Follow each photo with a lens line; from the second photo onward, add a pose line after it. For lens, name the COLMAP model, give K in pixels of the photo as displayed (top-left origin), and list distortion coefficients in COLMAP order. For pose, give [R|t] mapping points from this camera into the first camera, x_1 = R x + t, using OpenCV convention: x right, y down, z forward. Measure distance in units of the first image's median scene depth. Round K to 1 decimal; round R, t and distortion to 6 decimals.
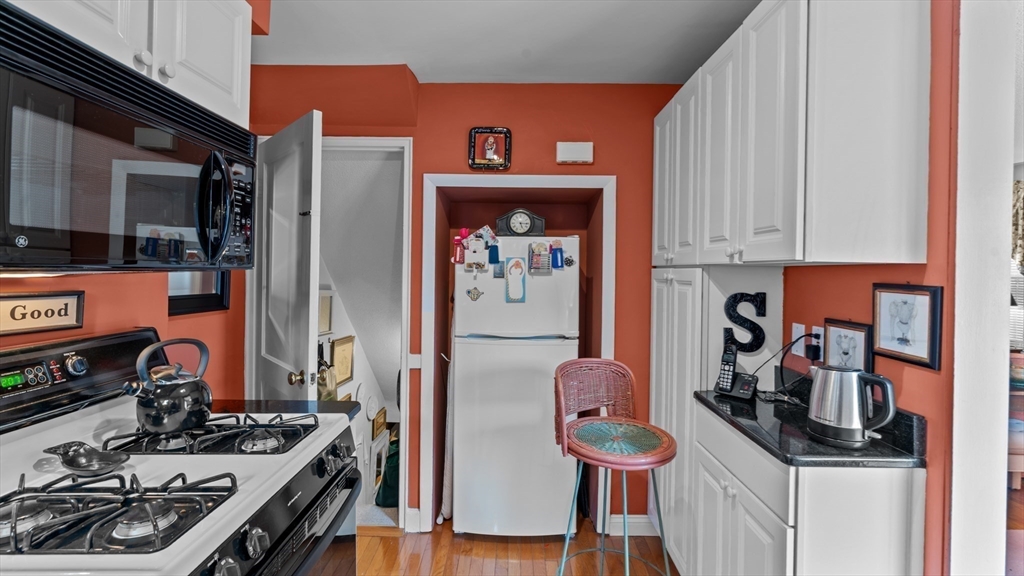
lens RADIAL K [[465.3, 0, 508.2], [0, 465.3, 287.6], [0, 0, 1]] dist [-0.001960, 0.000195]
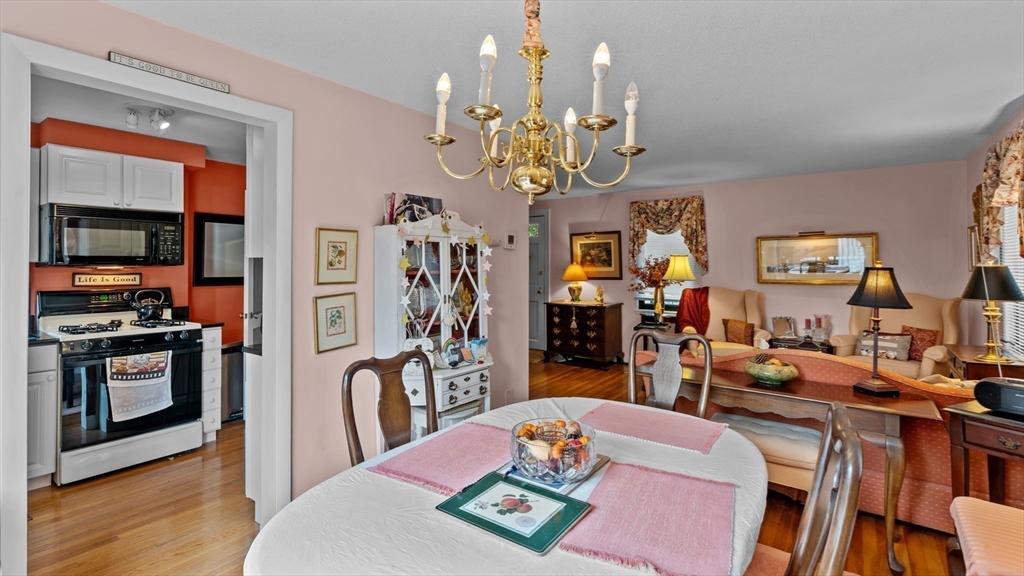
lens RADIAL K [[470.2, 0, 511.9], [0, 470.2, 257.5], [0, 0, 1]] dist [-0.001128, -0.000008]
pose [[0.810103, -0.026233, -0.585700, 2.933605], [-0.004336, 0.998703, -0.050728, 0.052212], [0.586271, 0.043635, 0.808939, -0.059189]]
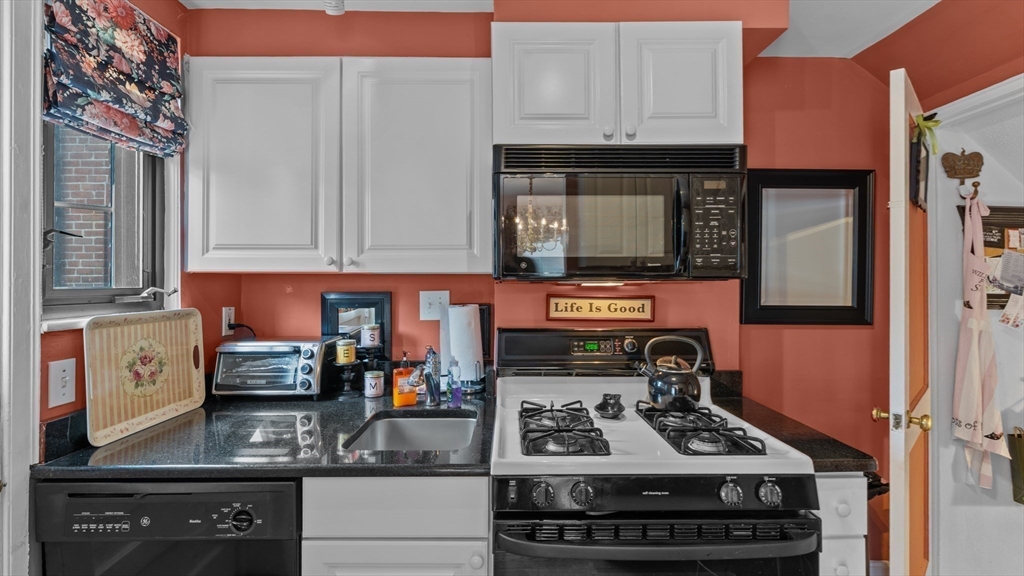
lens RADIAL K [[470.5, 0, 506.7], [0, 470.5, 280.5], [0, 0, 1]] dist [0.000944, 0.000218]
pose [[-0.002659, -0.017574, -0.999842, 0.555123], [-0.031358, 0.999355, -0.017482, -0.000897], [0.999505, 0.031306, -0.003209, 0.576238]]
